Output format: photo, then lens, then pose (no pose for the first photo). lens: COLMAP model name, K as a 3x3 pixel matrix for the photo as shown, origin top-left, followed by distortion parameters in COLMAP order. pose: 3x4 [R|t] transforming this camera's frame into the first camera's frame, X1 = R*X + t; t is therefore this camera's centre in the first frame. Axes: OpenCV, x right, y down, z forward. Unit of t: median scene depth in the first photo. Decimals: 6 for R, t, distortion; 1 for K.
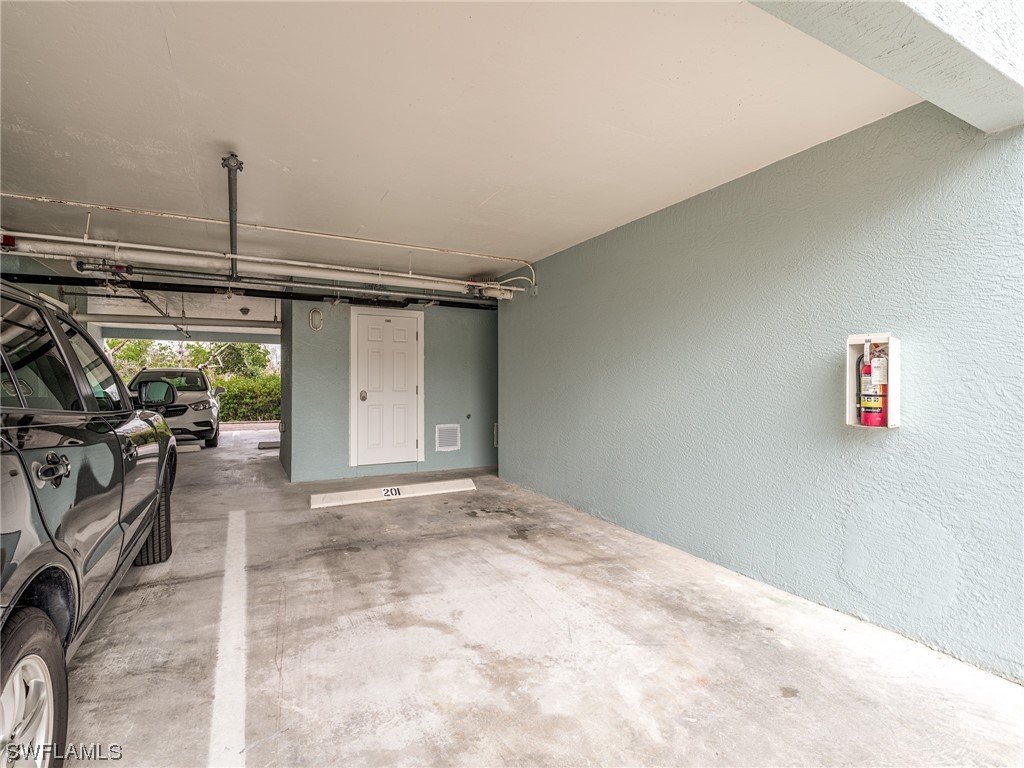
lens RADIAL K [[505.7, 0, 513.1], [0, 505.7, 379.8], [0, 0, 1]] dist [0.004881, -0.012806]
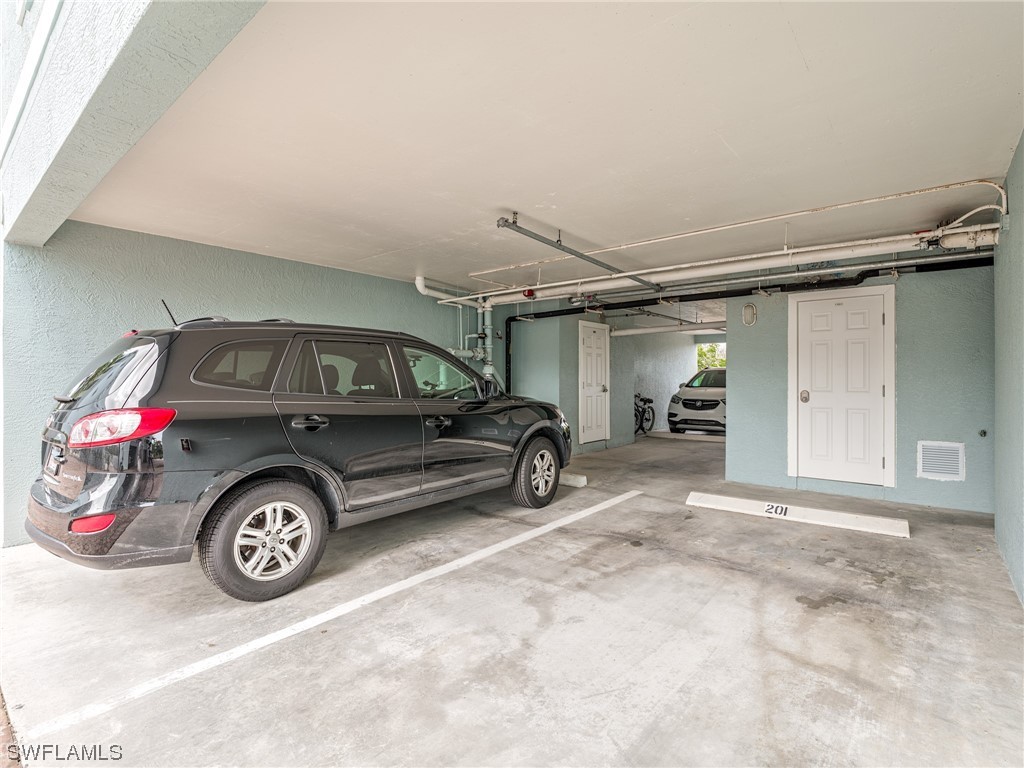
lens RADIAL K [[505.7, 0, 511.6], [0, 505.7, 380.2], [0, 0, 1]] dist [0.004881, -0.012806]
pose [[0.371995, 0.001412, -0.928233, 0.544444], [0.006118, 0.999973, 0.003973, -0.003373], [0.928214, -0.007157, 0.371977, 0.382113]]
